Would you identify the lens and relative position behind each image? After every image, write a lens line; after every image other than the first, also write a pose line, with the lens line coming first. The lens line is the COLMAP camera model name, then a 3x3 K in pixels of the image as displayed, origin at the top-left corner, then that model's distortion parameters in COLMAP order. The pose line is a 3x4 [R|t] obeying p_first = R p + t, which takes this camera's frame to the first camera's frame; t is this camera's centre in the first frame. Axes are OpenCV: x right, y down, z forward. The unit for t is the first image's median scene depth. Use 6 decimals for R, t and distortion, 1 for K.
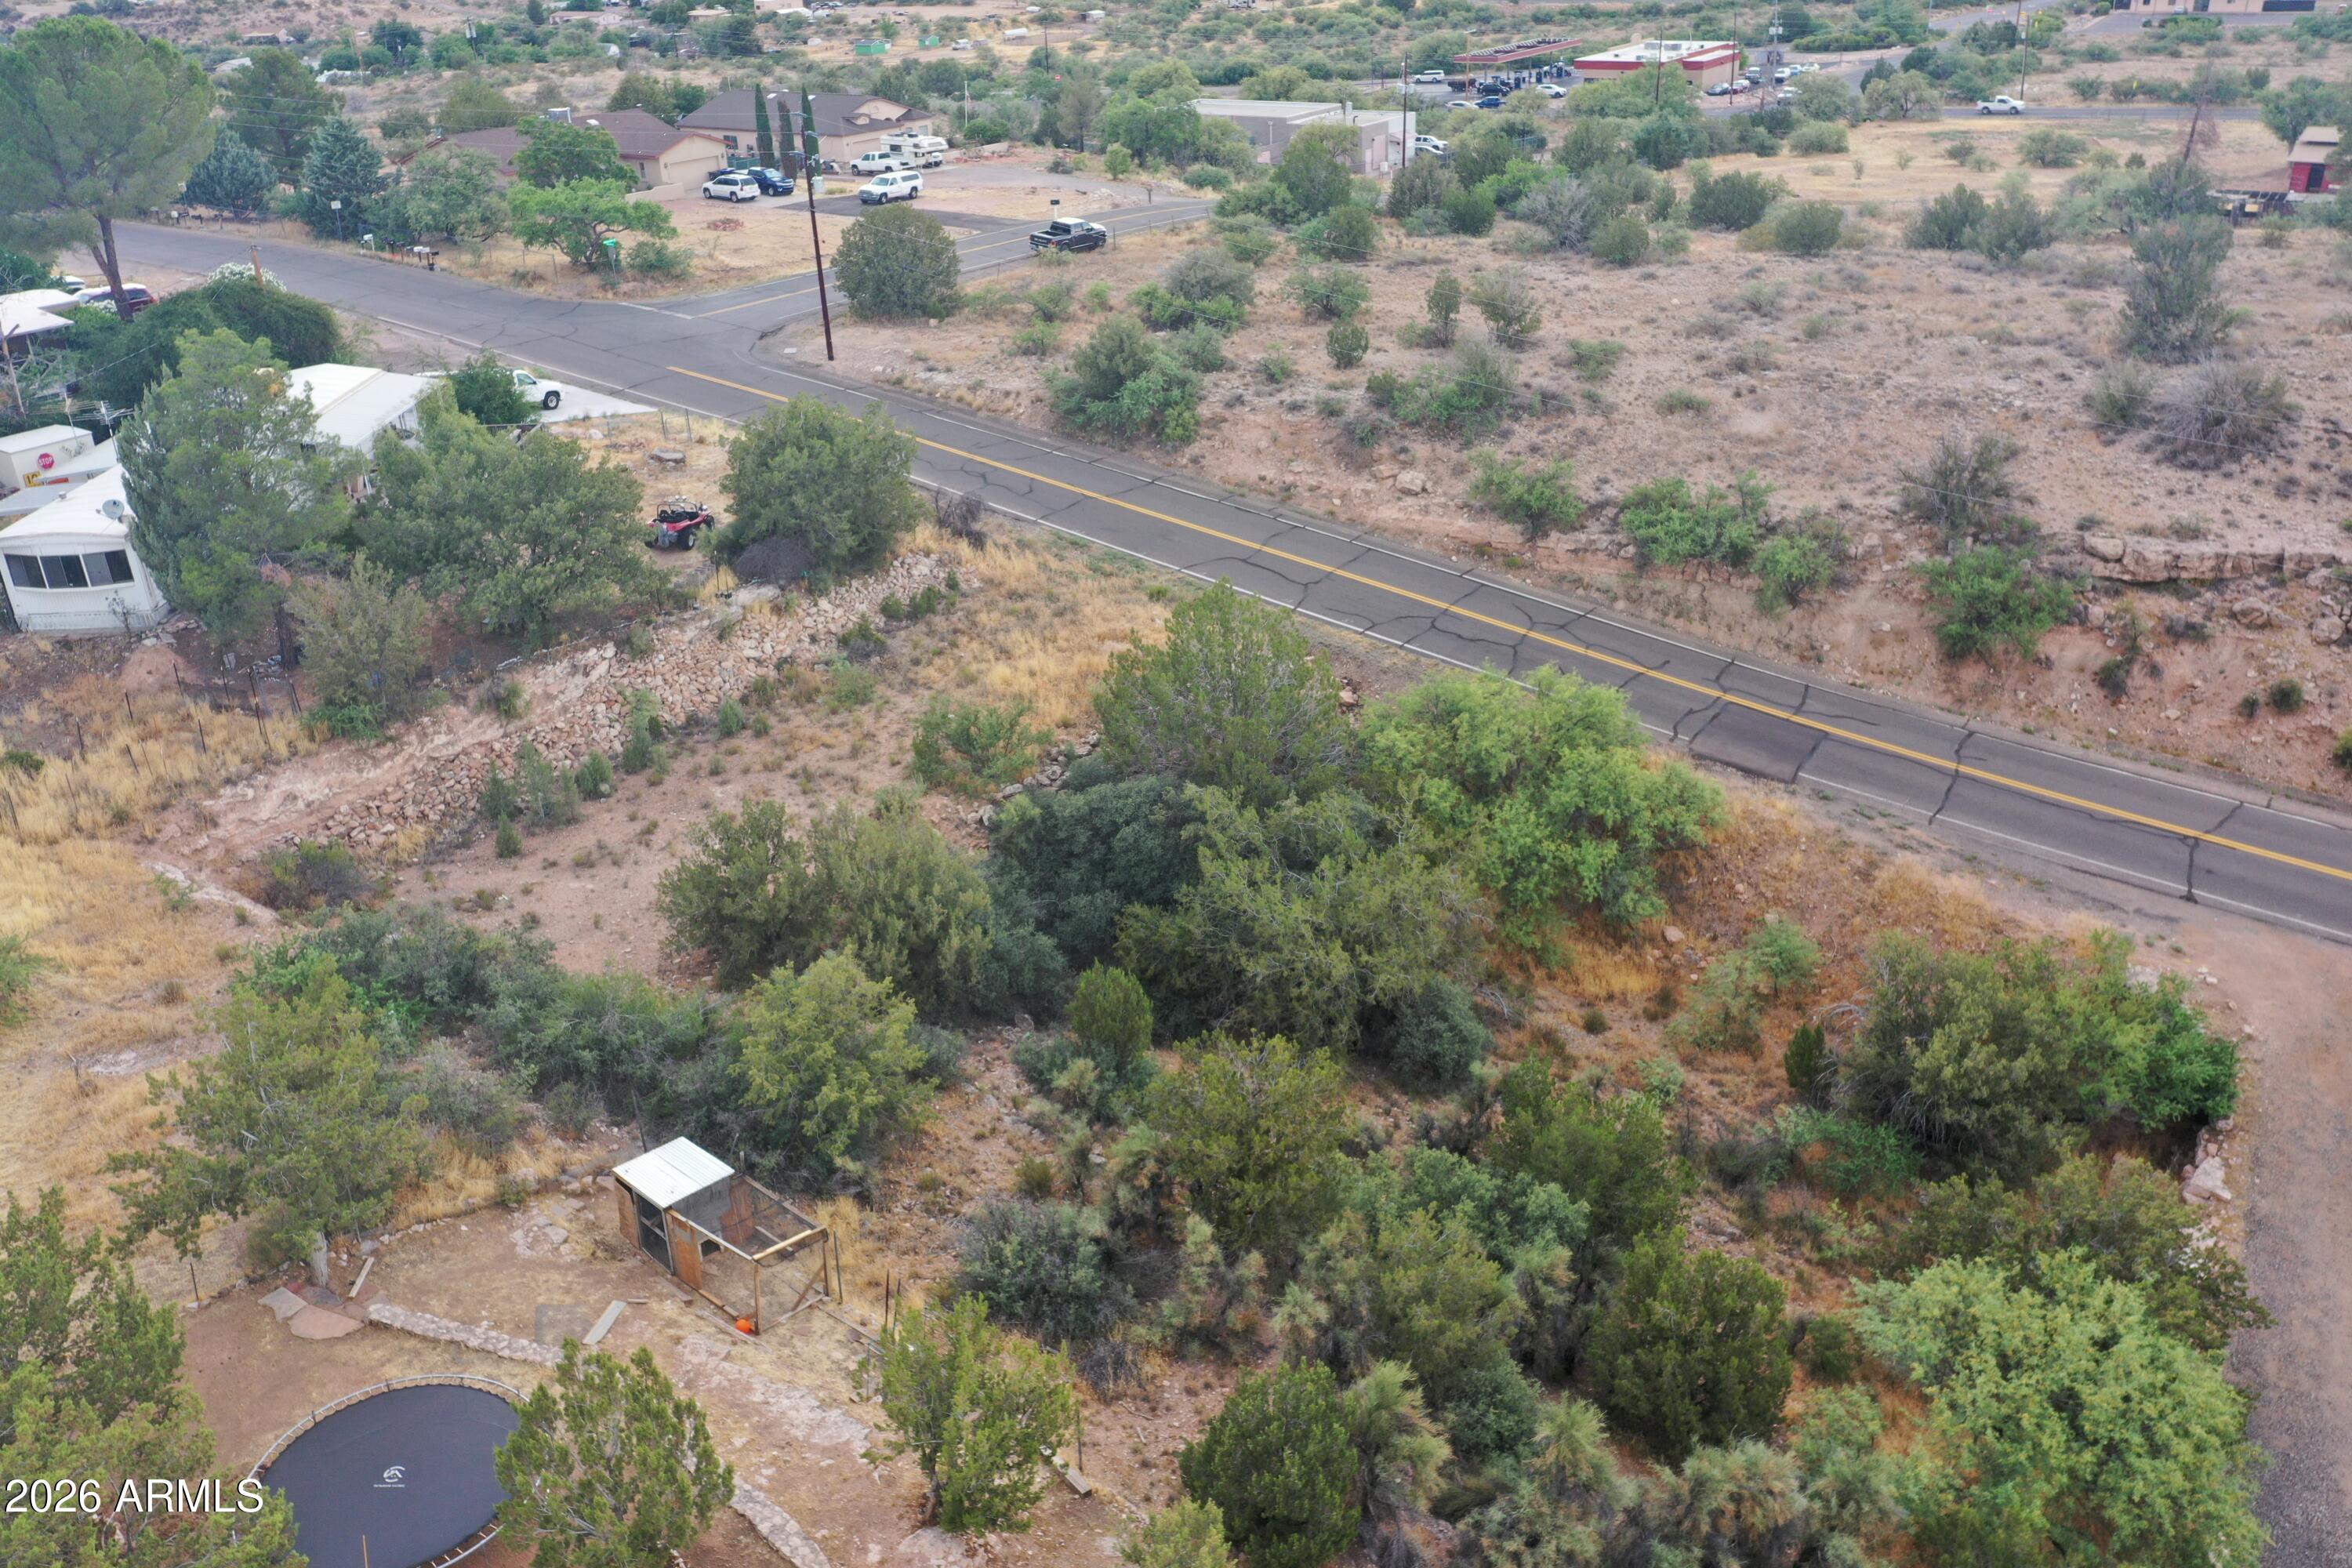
lens RADIAL K [[1877.9, 0, 1176.0], [0, 1877.9, 784.0], [0, 0, 1]] dist [0.007643, -0.005134]
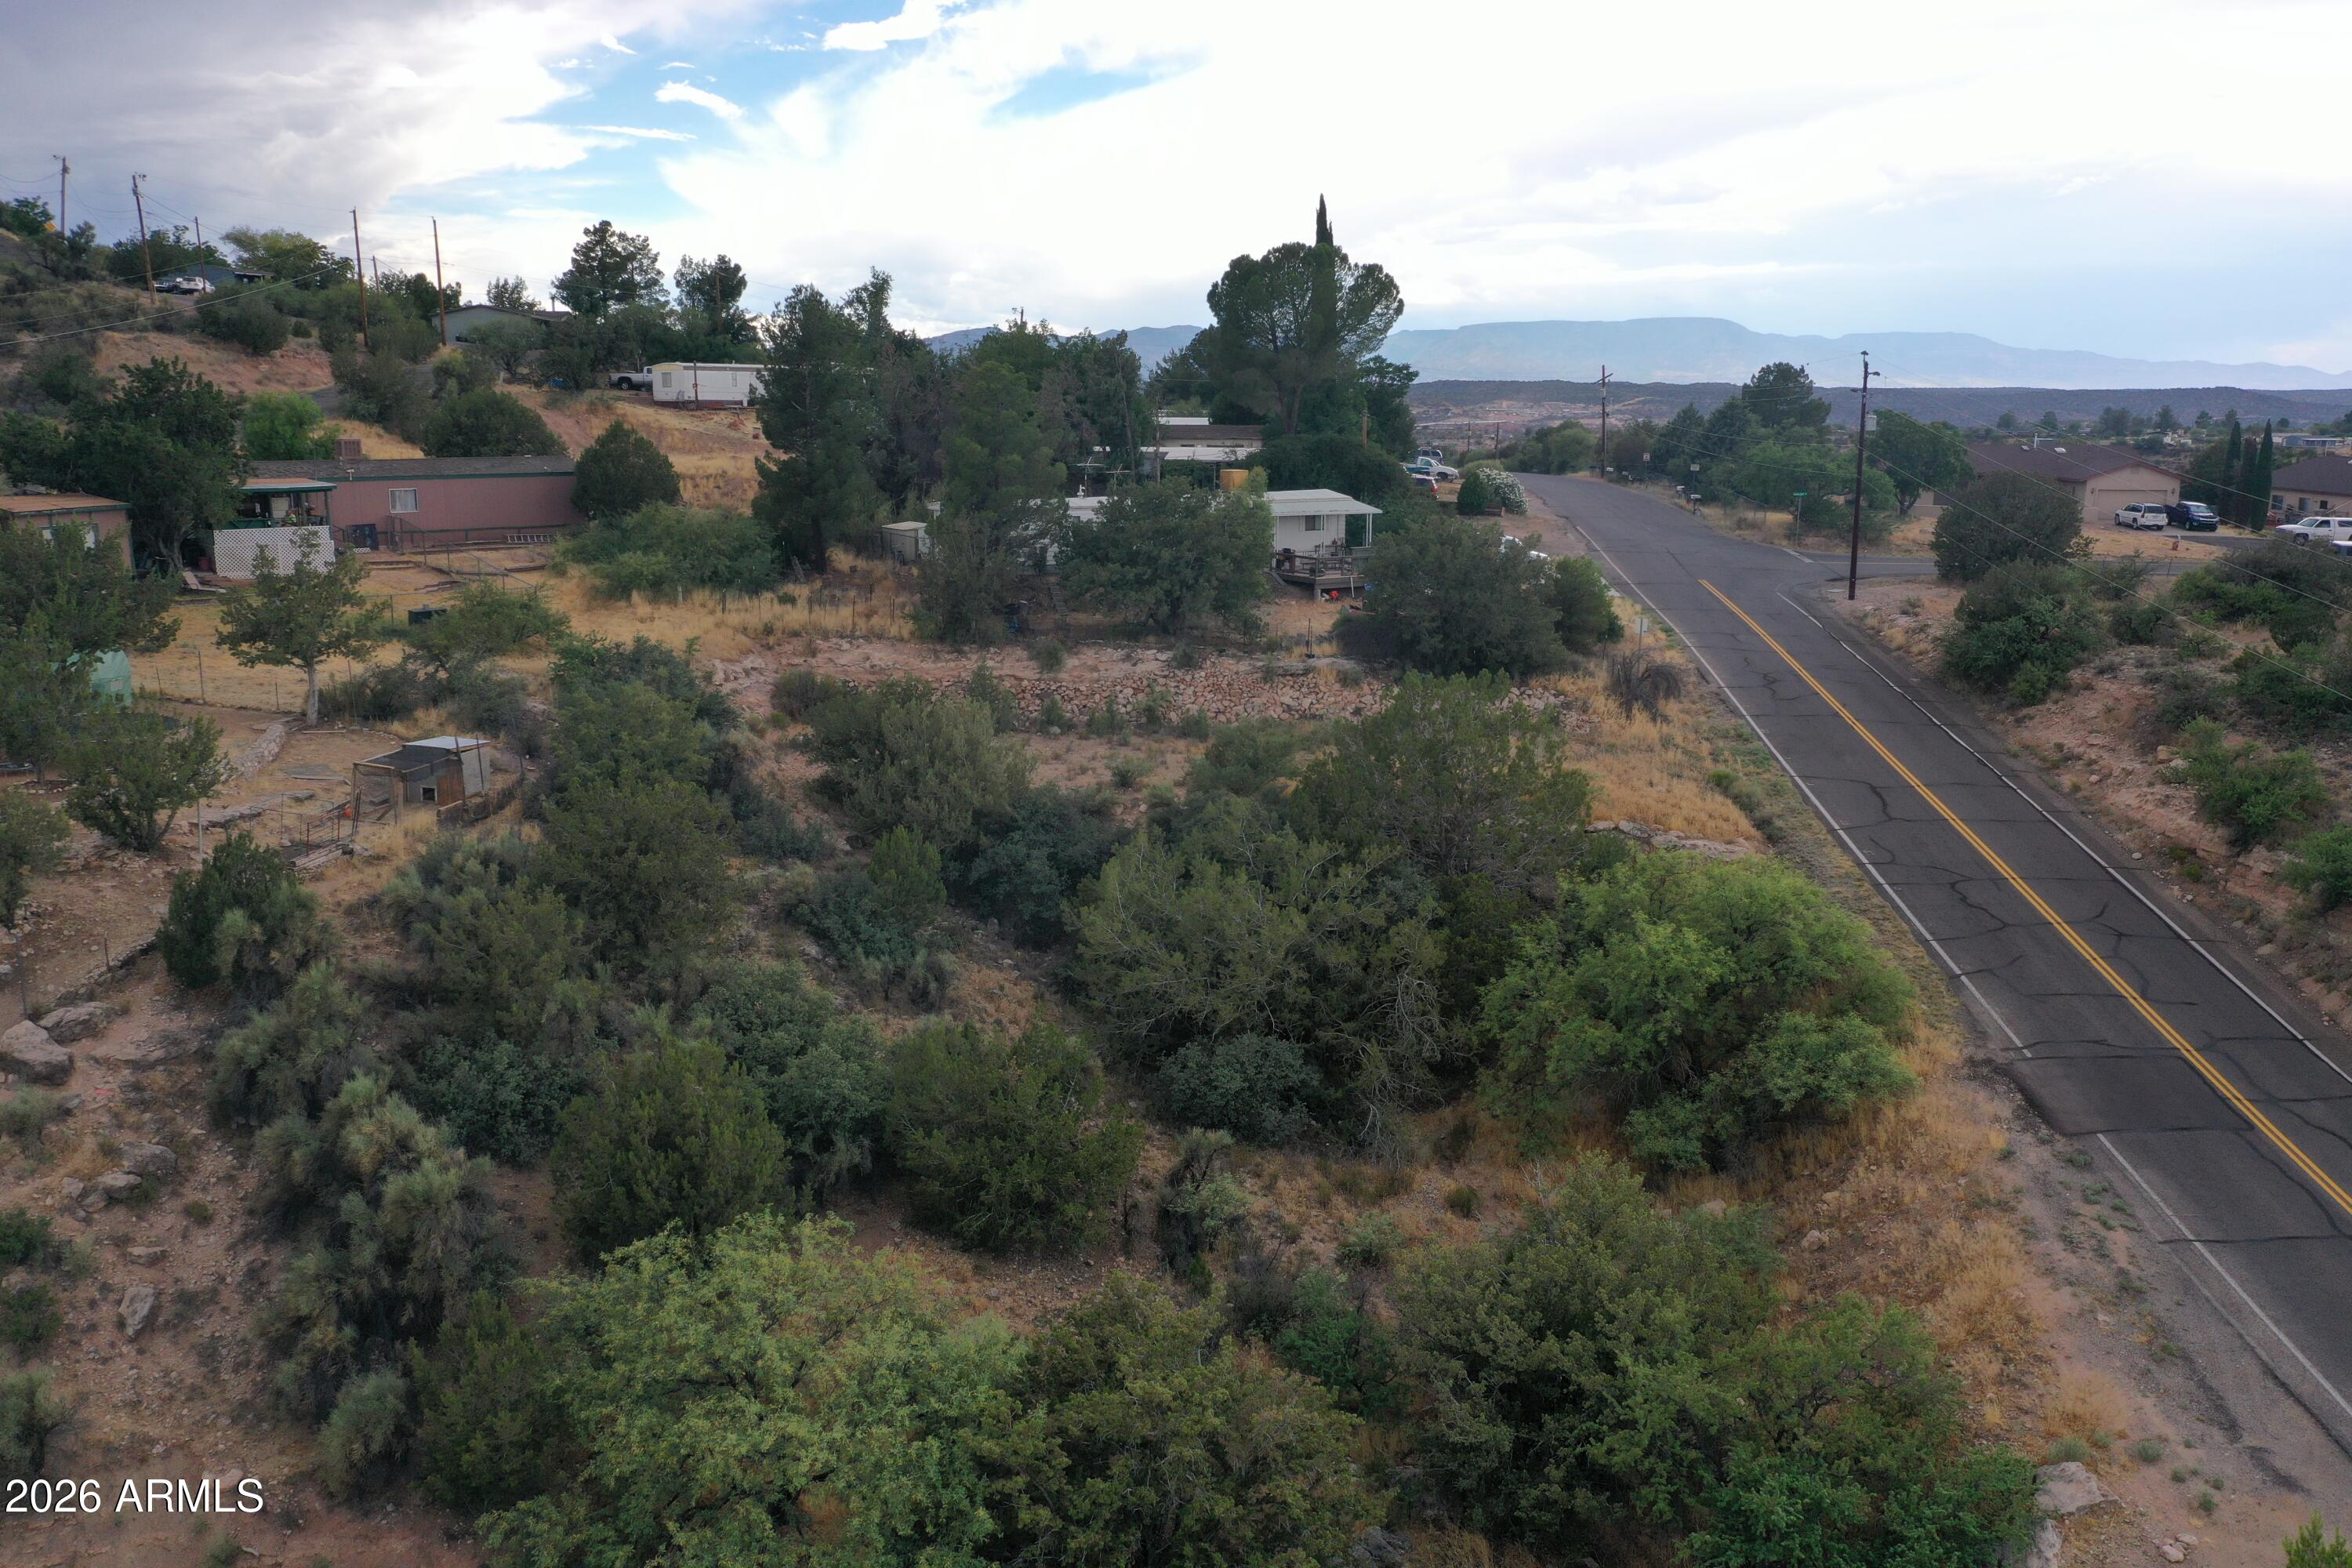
lens RADIAL K [[1877.9, 0, 1176.0], [0, 1877.9, 784.0], [0, 0, 1]] dist [0.007643, -0.005134]
pose [[0.520342, 0.209973, -0.827741, 0.639295], [-0.395062, 0.918526, -0.015344, 0.018270], [0.757080, 0.334993, 0.560900, 0.319389]]
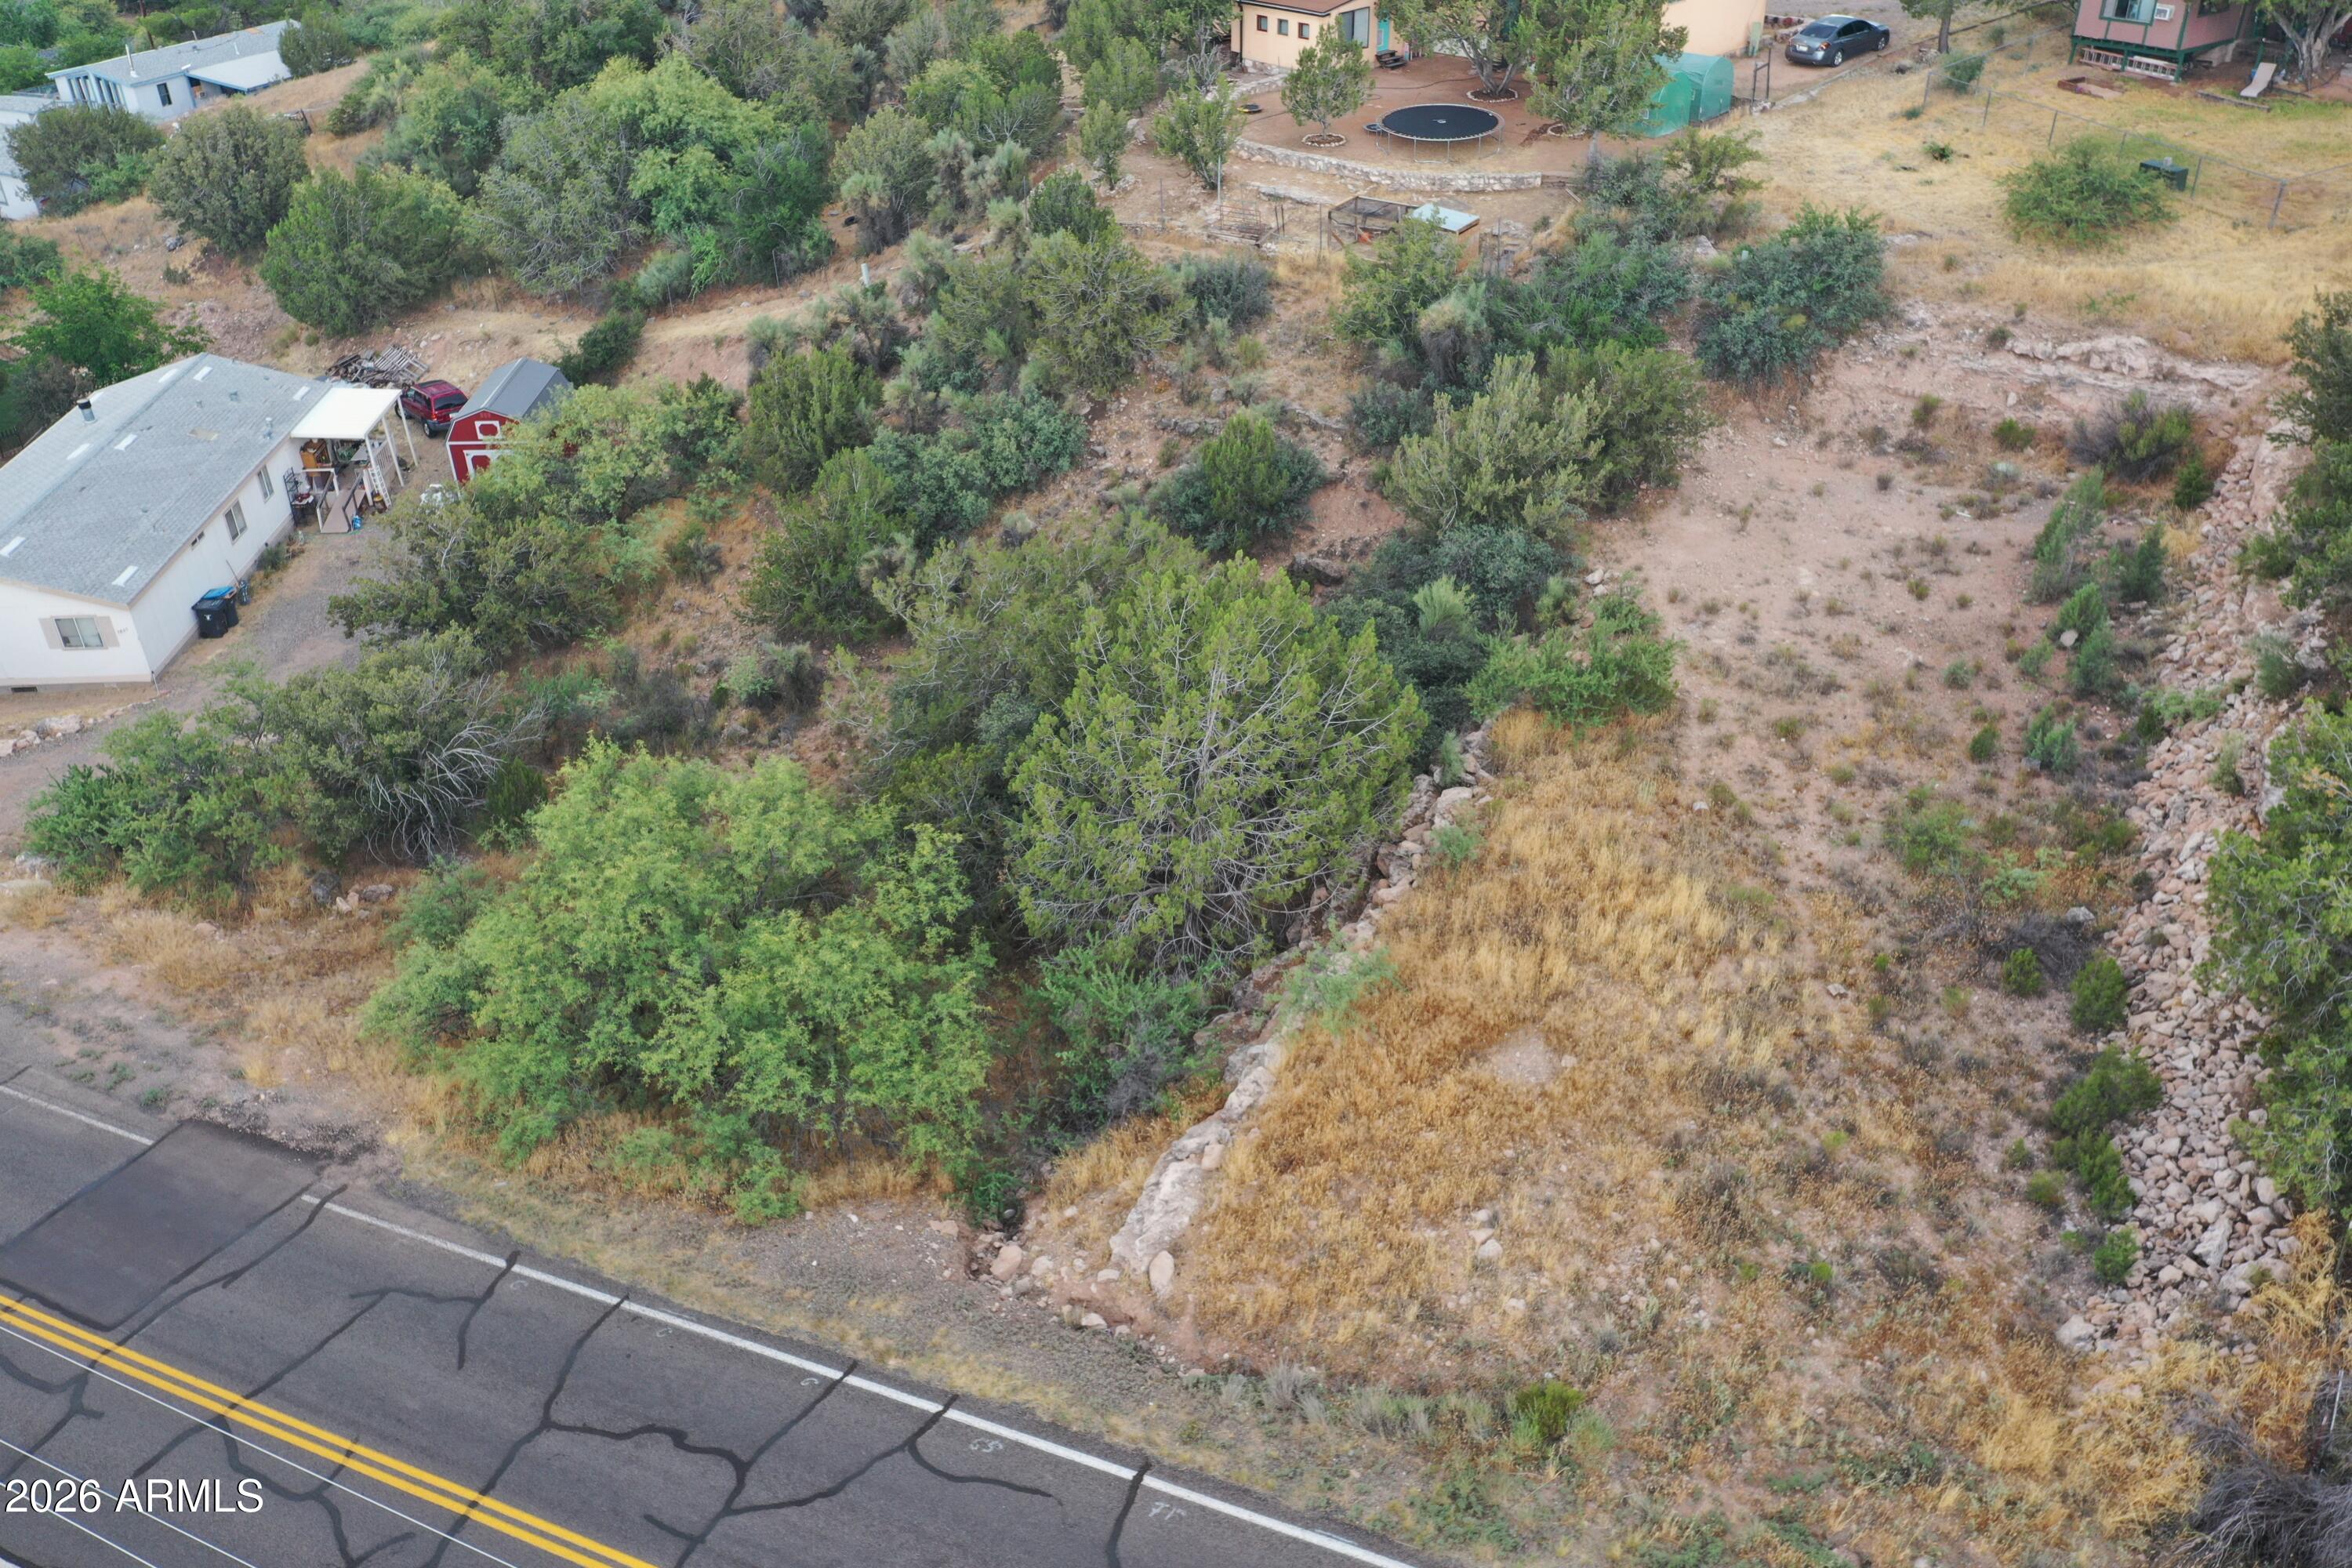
lens RADIAL K [[1877.9, 0, 1176.0], [0, 1877.9, 784.0], [0, 0, 1]] dist [0.007643, -0.005134]
pose [[-0.991566, 0.106497, -0.073864, 0.072623], [-0.006959, 0.525347, 0.850859, -0.471774], [0.129418, 0.844197, -0.520175, 1.143282]]
